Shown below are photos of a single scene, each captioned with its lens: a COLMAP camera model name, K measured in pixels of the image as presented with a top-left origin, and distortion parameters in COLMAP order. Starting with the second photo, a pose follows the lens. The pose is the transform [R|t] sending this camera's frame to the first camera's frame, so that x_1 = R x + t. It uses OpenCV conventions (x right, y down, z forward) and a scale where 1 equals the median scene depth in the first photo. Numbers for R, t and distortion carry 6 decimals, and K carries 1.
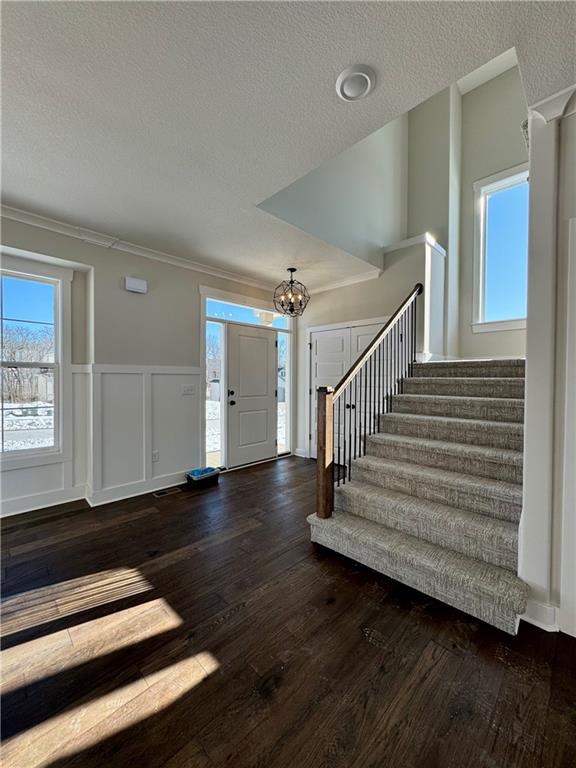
lens RADIAL K [[306.1, 0, 289.1], [0, 306.1, 384.6], [0, 0, 1]] dist [-0.000948, -0.000029]
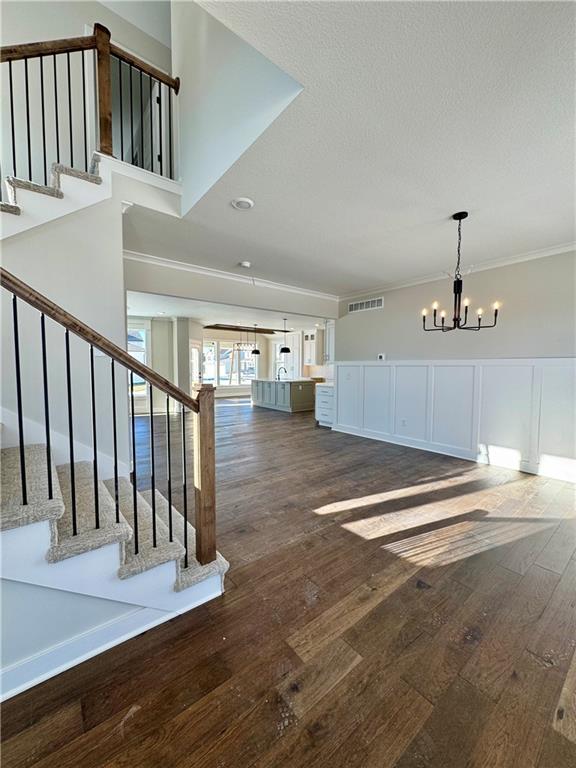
lens RADIAL K [[306.1, 0, 289.1], [0, 306.1, 384.6], [0, 0, 1]] dist [-0.000948, -0.000029]
pose [[-0.992685, -0.018493, 0.119310, -0.197013], [-0.009308, 0.996981, 0.077080, -0.050613], [-0.120375, 0.075406, -0.989860, 1.987309]]
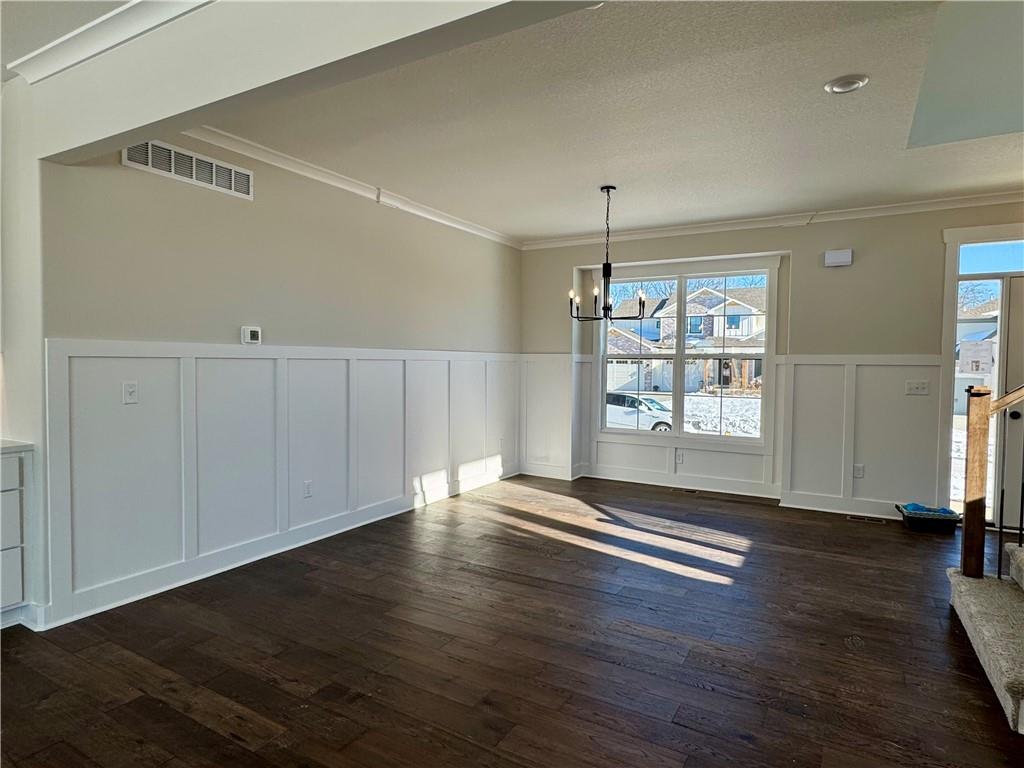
lens RADIAL K [[589.2, 0, 512.0], [0, 589.2, 384.0], [0, 0, 1]] dist [0.003161, 0.000499]
pose [[0.247537, 0.033455, -0.968301, 1.343005], [-0.026281, 0.999268, 0.027806, -0.008641], [0.968522, 0.018565, 0.248235, -0.393603]]
